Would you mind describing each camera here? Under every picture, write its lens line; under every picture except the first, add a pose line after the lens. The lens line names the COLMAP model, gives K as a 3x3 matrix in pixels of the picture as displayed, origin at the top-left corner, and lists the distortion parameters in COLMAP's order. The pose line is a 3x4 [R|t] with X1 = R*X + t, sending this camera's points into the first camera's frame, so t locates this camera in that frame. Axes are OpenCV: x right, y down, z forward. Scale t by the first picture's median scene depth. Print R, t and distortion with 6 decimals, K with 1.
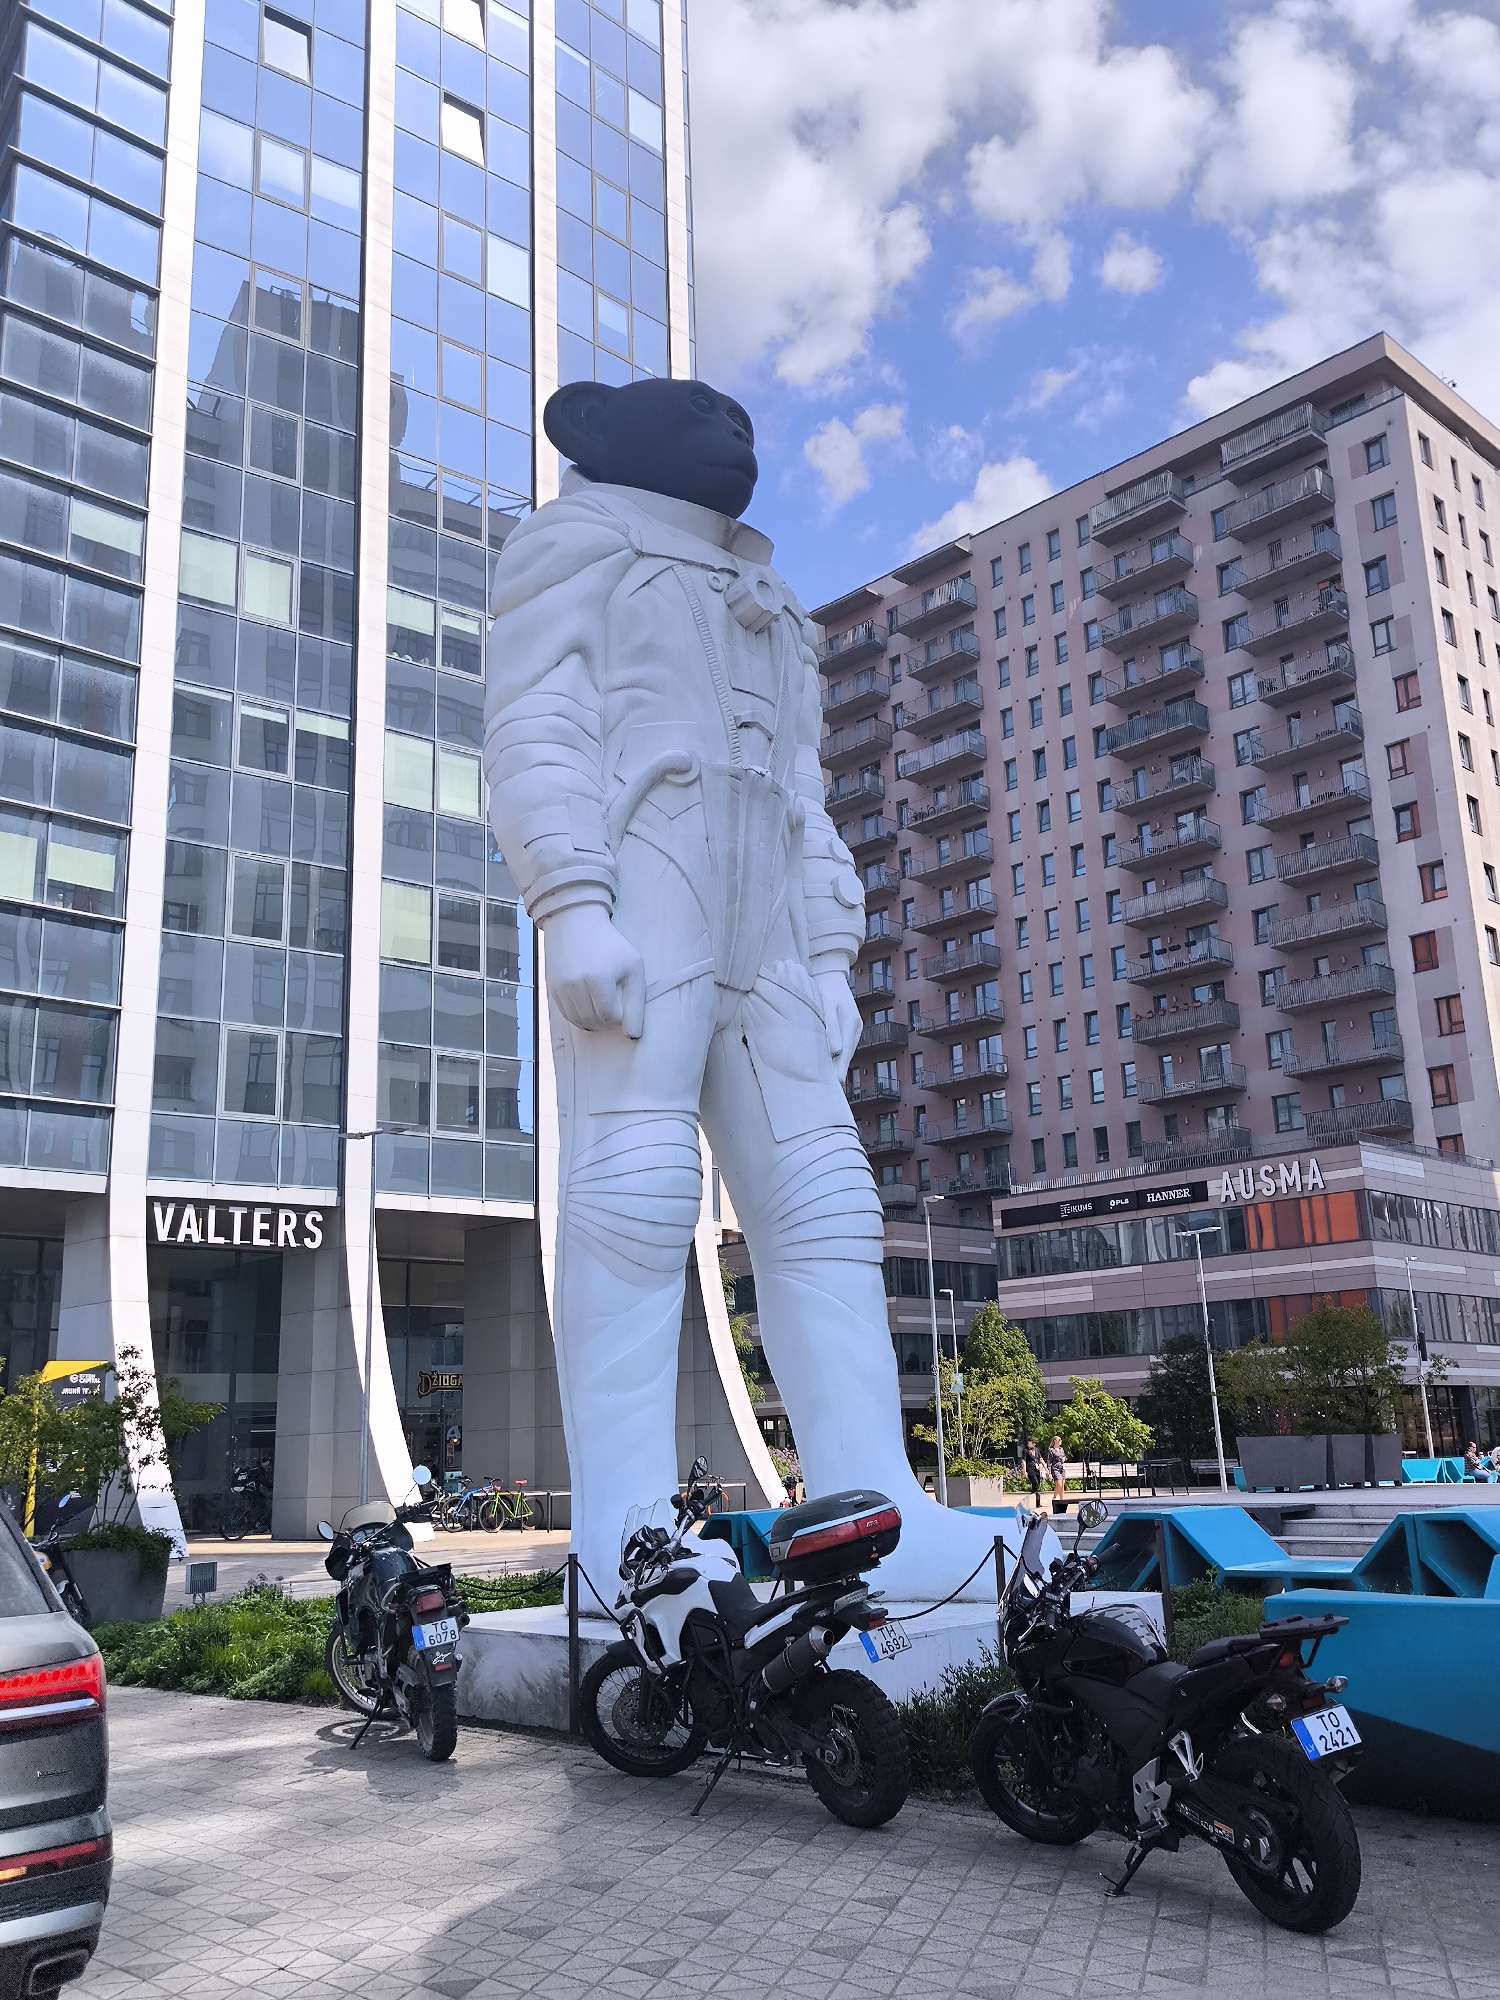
lens RADIAL K [[1773.2, 0, 749.3], [0, 1773.2, 1002.5], [0, 0, 1]] dist [0.055178, -0.002798]
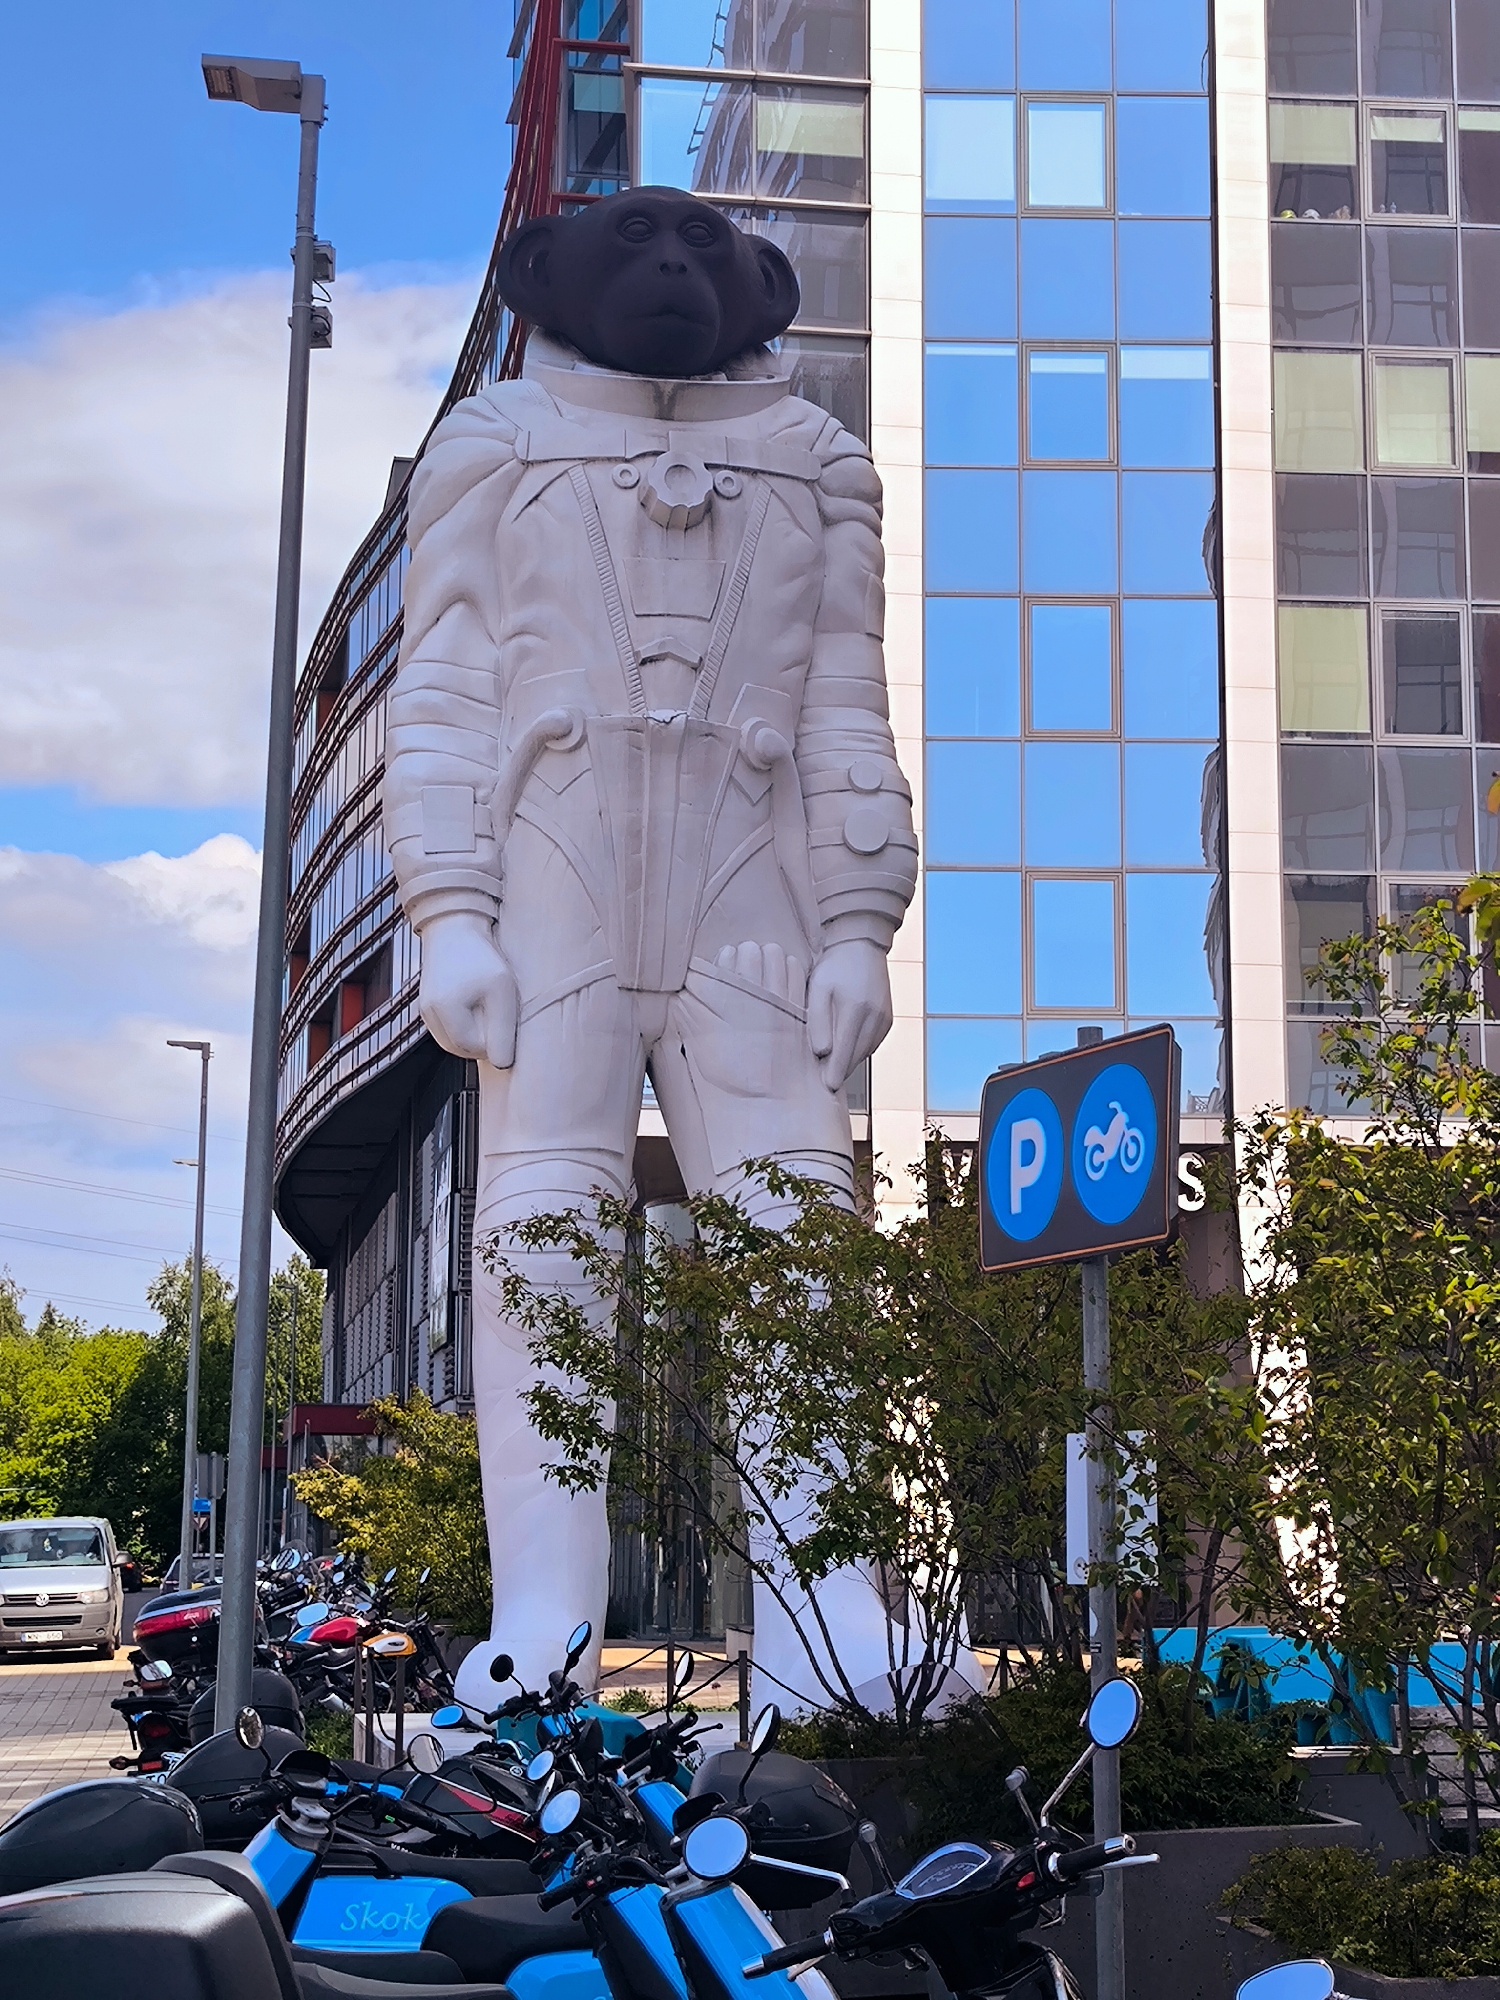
lens RADIAL K [[3539.4, 0, 750.6], [0, 3539.4, 998.2], [0, 0, 1]] dist [0.086823, 0.000000]
pose [[0.817541, -0.052419, -0.573480, 0.949619], [0.111280, 0.991459, 0.068014, -0.108786], [0.565017, -0.119421, 0.816391, -0.302744]]
